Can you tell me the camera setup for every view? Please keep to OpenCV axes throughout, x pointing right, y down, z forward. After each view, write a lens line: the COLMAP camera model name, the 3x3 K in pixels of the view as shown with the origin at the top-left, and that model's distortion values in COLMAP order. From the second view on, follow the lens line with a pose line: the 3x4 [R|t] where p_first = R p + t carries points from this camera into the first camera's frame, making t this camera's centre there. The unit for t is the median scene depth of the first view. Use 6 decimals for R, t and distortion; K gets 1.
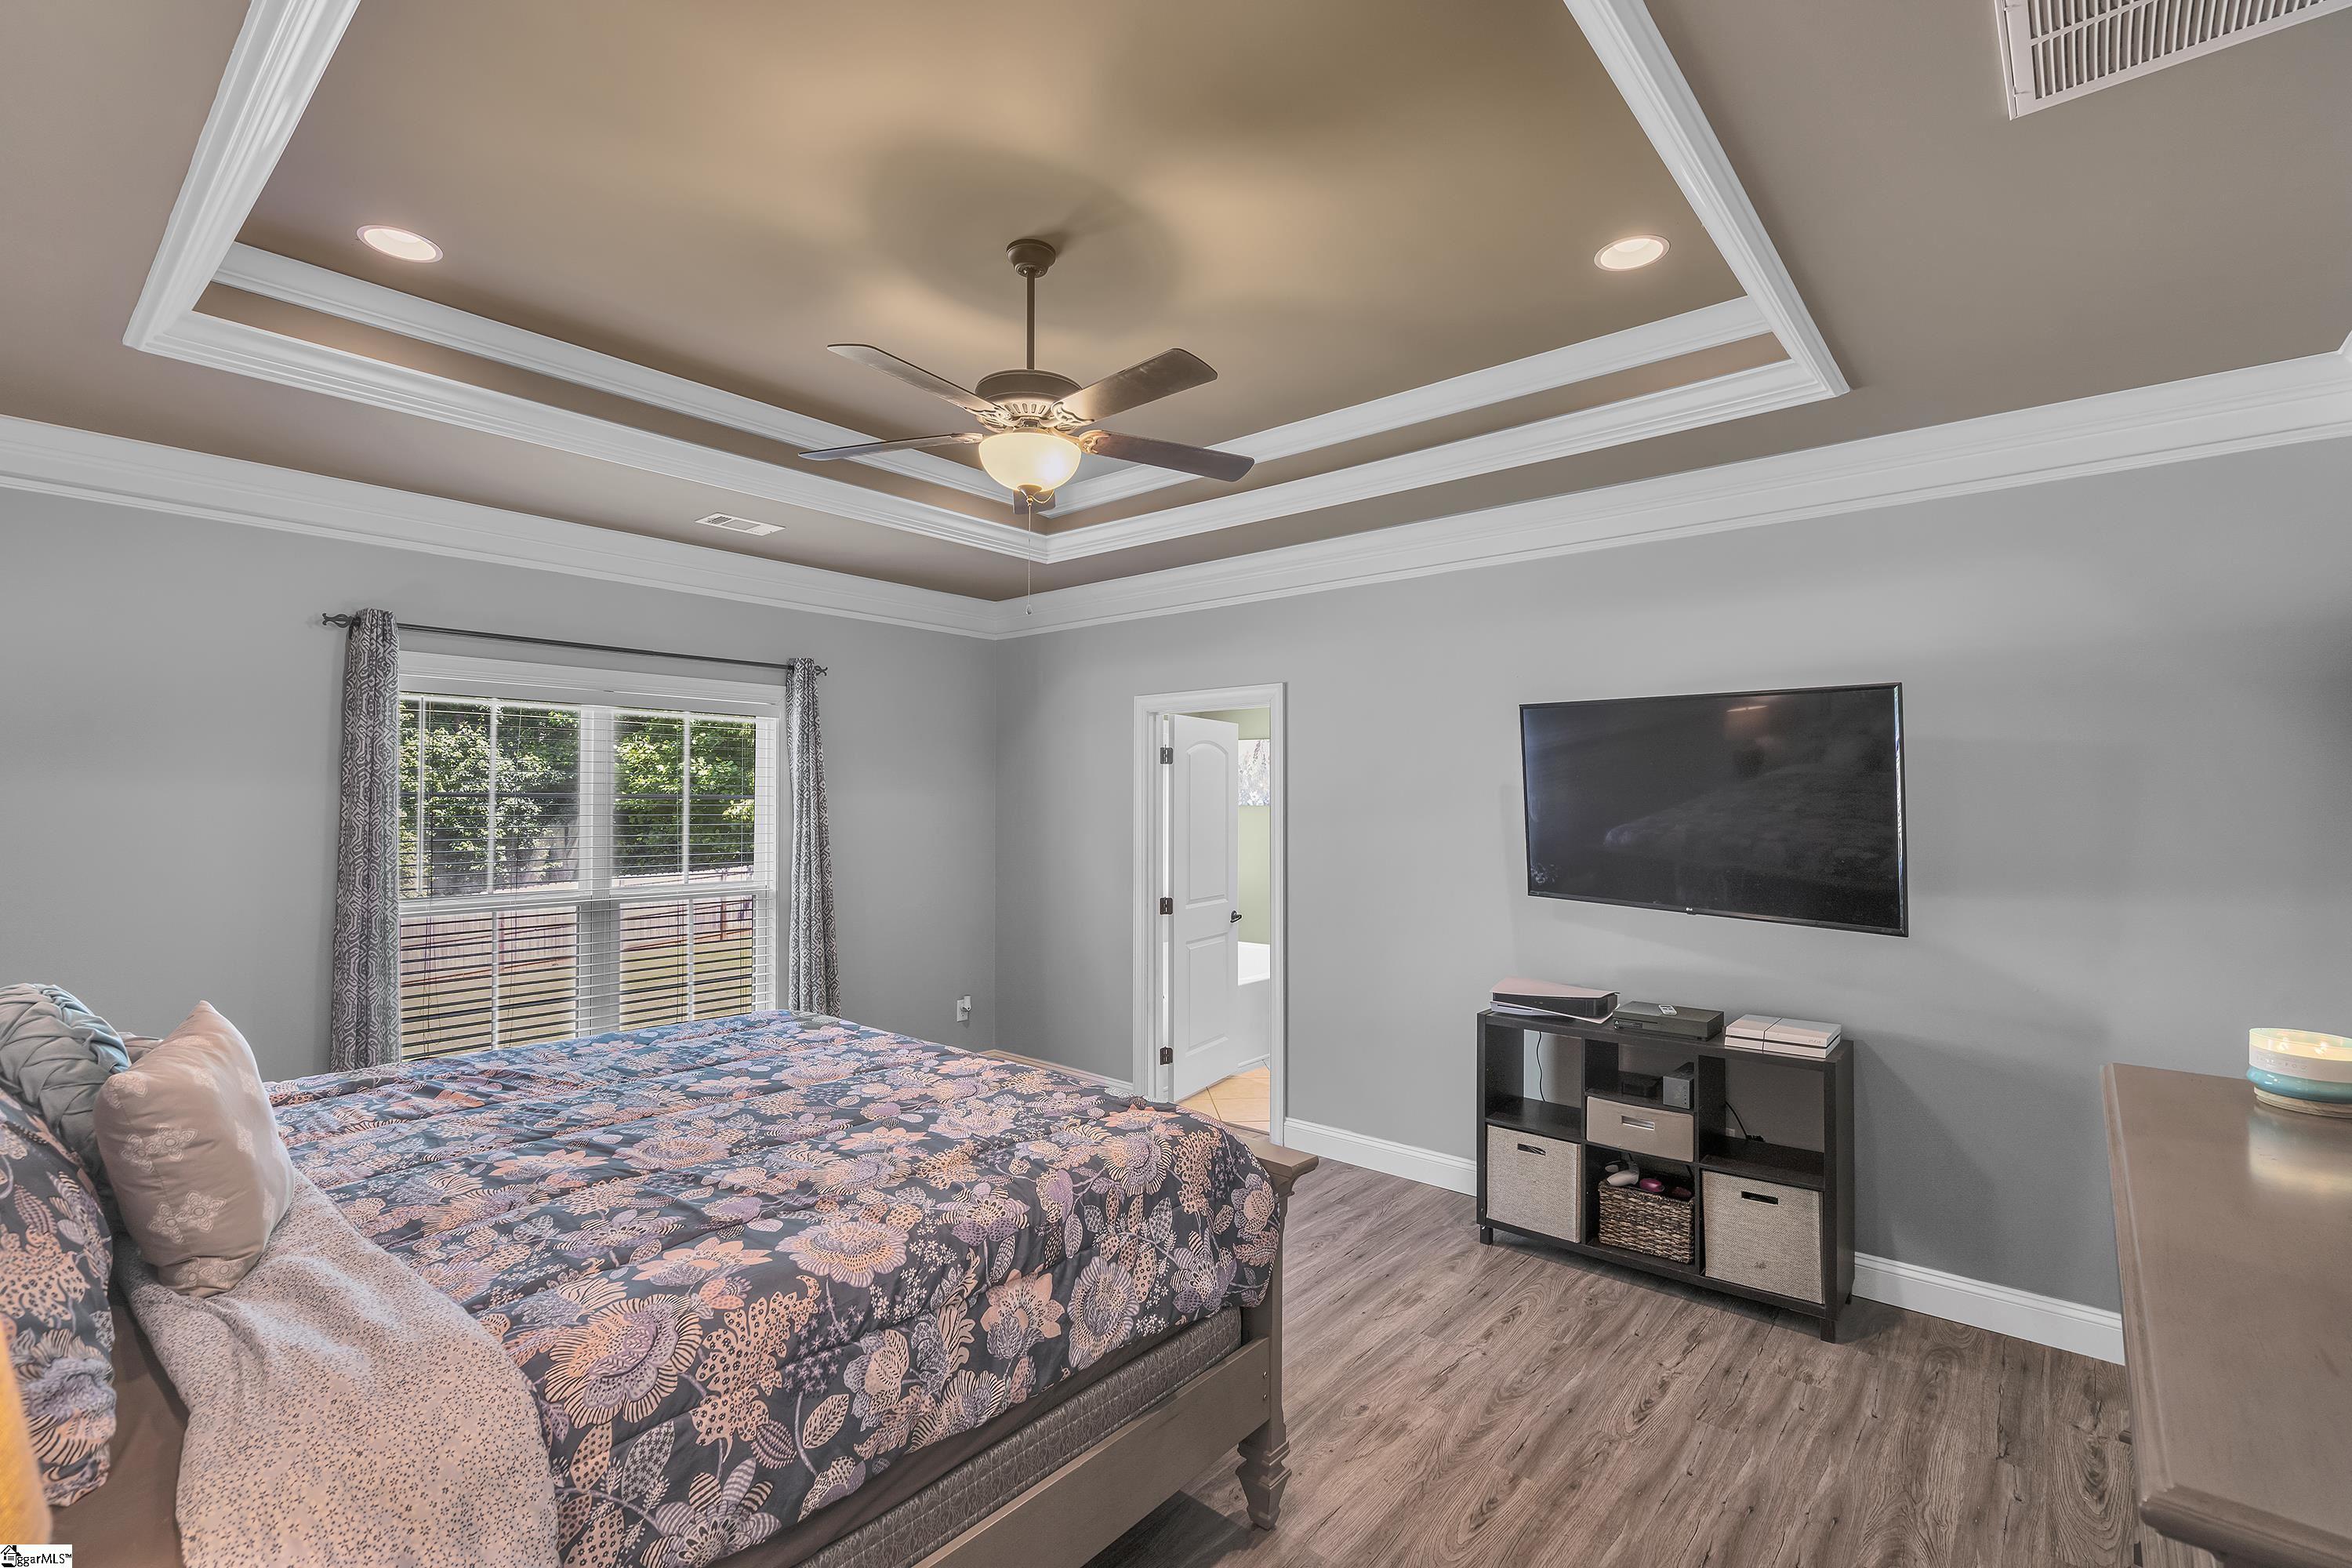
lens RADIAL K [[1050.1, 0, 1168.9], [0, 1050.1, 779.7], [0, 0, 1]] dist [-0.001646, 0.000054]
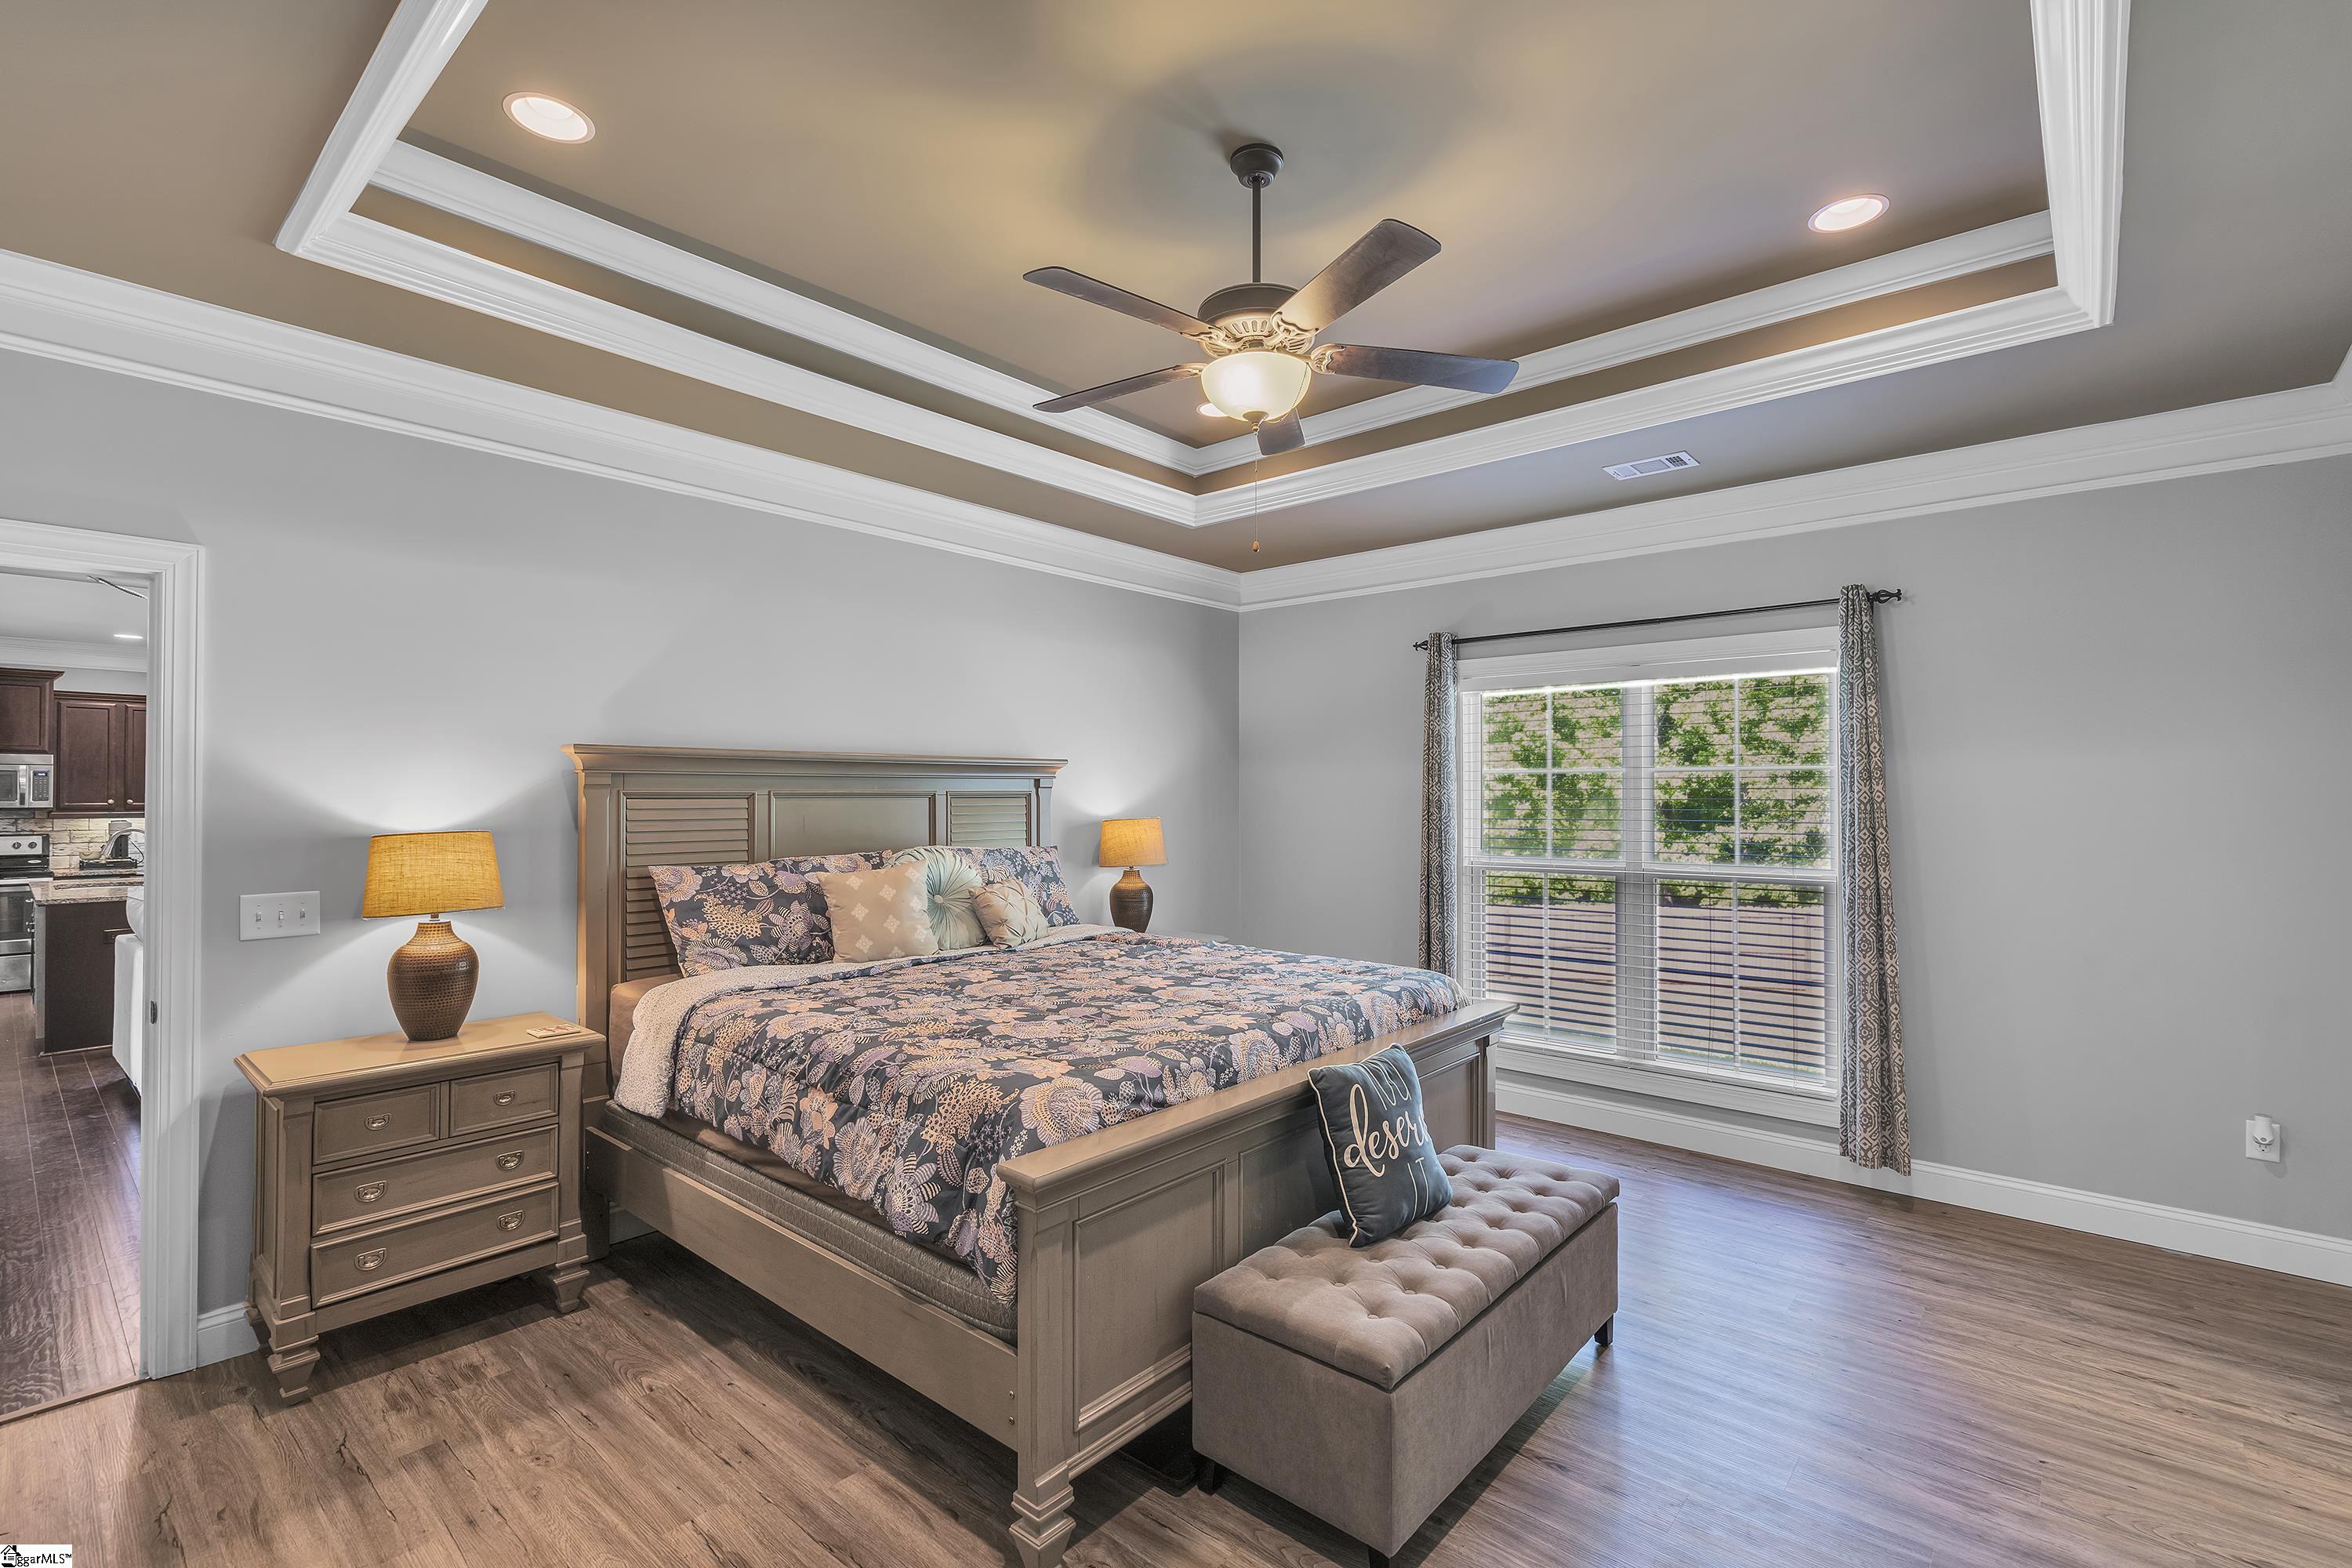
lens RADIAL K [[1050.1, 0, 1168.9], [0, 1050.1, 779.7], [0, 0, 1]] dist [-0.001646, 0.000054]
pose [[-0.014957, -0.018798, -0.999711, 0.797258], [0.020707, 0.999603, -0.019106, 0.059003], [0.999674, -0.020987, -0.014561, 0.943066]]
